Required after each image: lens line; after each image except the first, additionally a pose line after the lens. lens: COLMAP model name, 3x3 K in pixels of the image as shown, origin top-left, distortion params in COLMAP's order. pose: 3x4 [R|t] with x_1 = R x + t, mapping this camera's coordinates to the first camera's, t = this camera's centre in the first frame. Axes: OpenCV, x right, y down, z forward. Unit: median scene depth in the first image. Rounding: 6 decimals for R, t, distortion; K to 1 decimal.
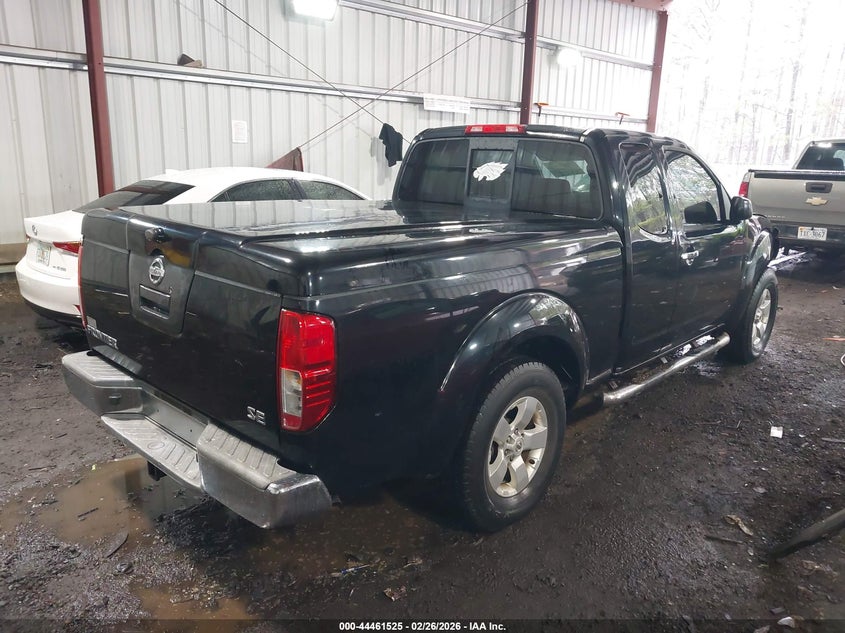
lens RADIAL K [[668.7, 0, 422.5], [0, 668.7, 316.5], [0, 0, 1]] dist [0.000006, 0.002355]
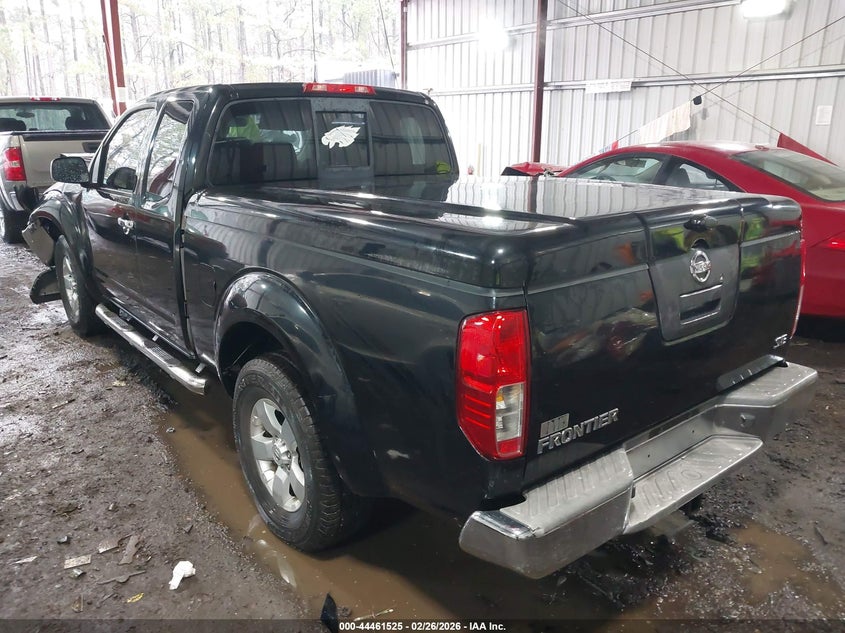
lens RADIAL K [[668.7, 0, 422.5], [0, 668.7, 316.5], [0, 0, 1]] dist [0.000006, 0.002355]
pose [[0.109647, -0.292734, 0.949886, -0.808053], [0.238006, 0.935580, 0.260852, -0.200042], [-0.965055, 0.197477, 0.172256, 0.790988]]
